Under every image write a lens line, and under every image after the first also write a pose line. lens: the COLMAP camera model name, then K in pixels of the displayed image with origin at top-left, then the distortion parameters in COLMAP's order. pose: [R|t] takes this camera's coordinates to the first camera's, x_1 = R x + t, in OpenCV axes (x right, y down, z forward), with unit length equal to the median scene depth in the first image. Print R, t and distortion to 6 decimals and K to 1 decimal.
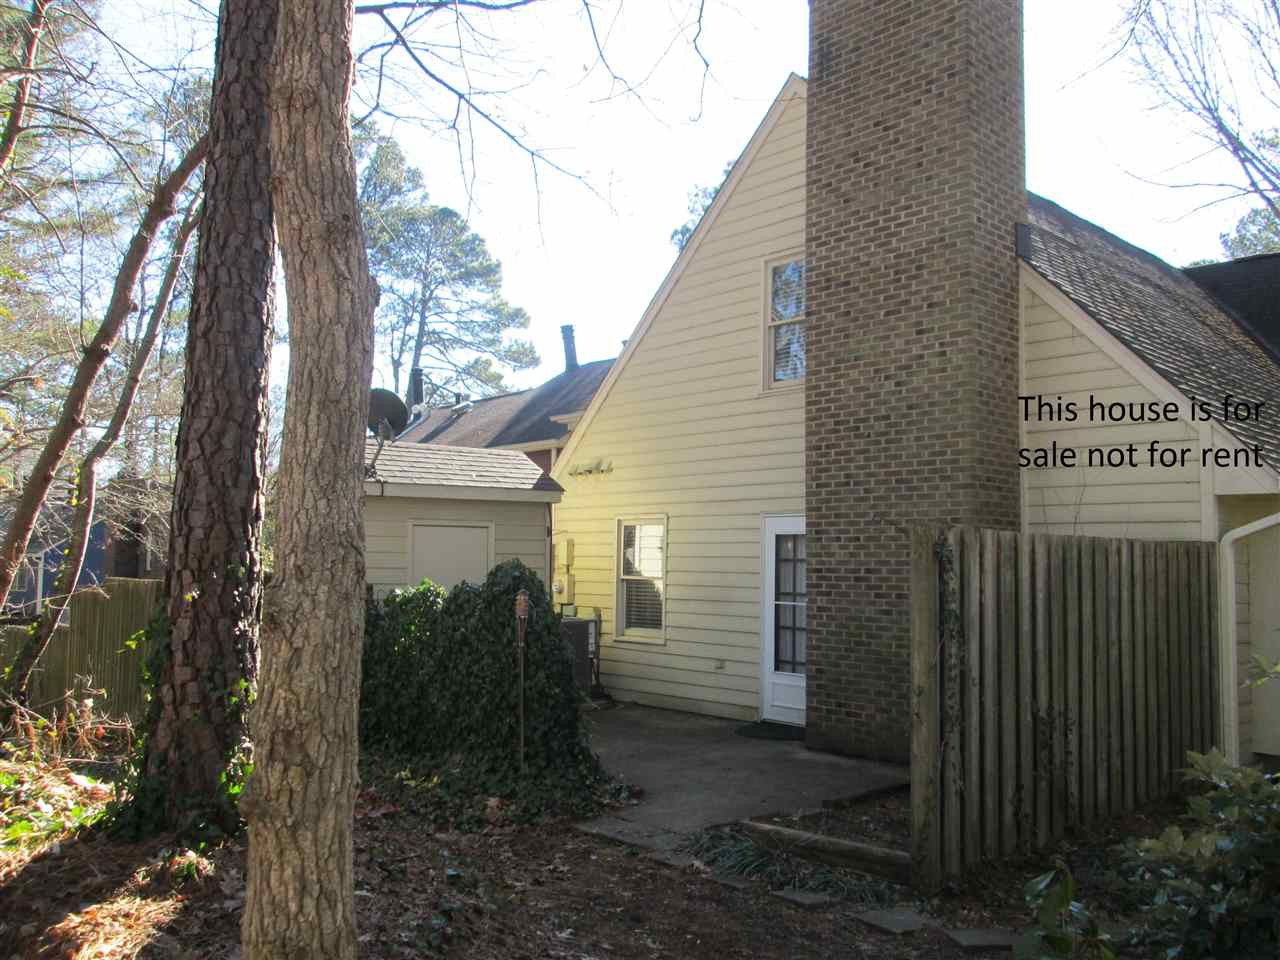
lens RADIAL K [[1014.6, 0, 640.8], [0, 1014.6, 479.7], [0, 0, 1]] dist [-0.039738, -0.001923]
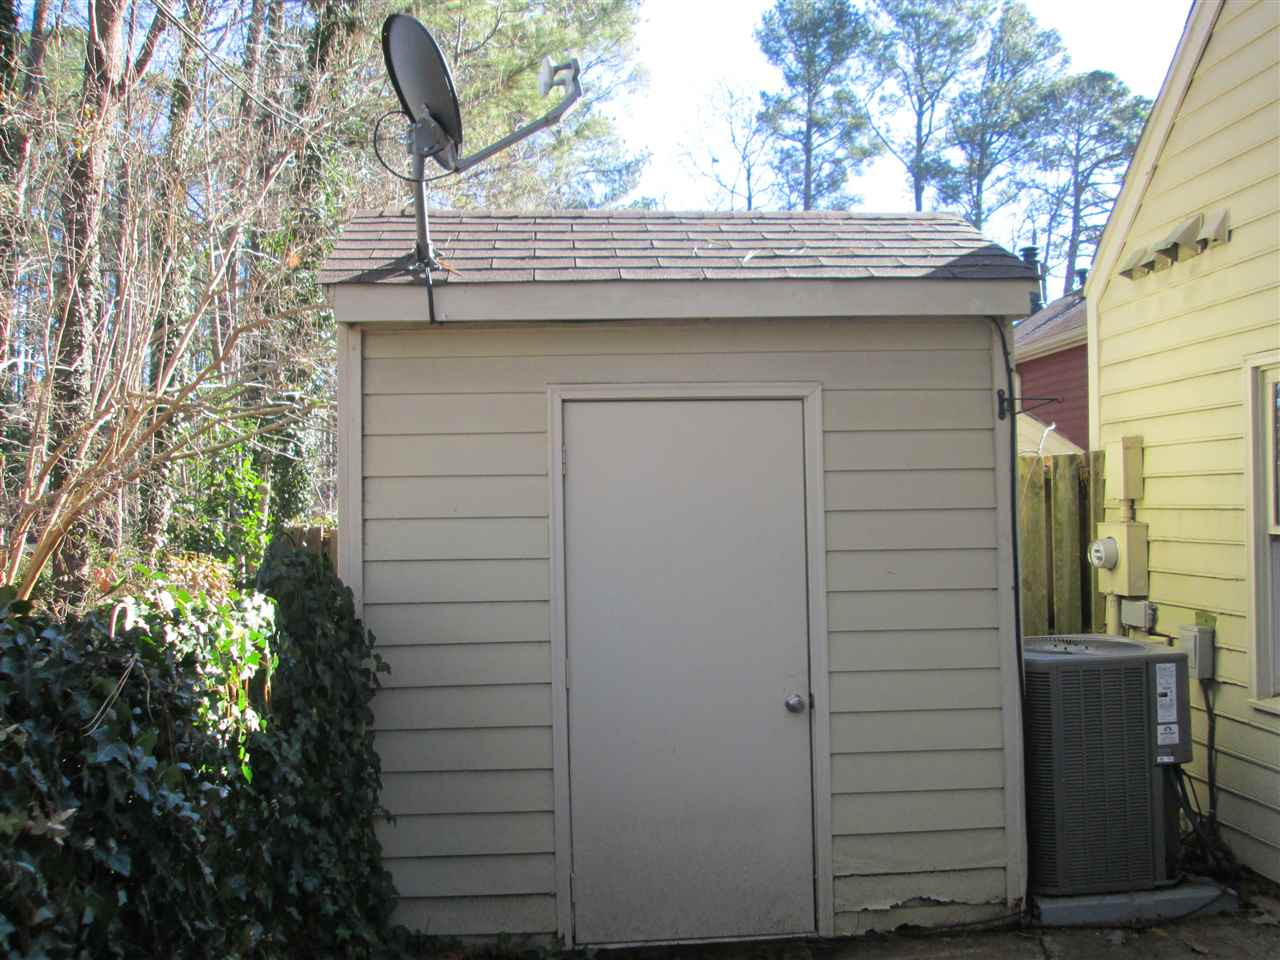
lens RADIAL K [[1014.6, 0, 637.6], [0, 1014.6, 478.9], [0, 0, 1]] dist [-0.039738, -0.001923]
pose [[0.783438, -0.036143, -0.620418, 0.005462], [0.067706, 0.997329, 0.027396, 0.012411], [0.617771, -0.063469, 0.783793, 0.136496]]
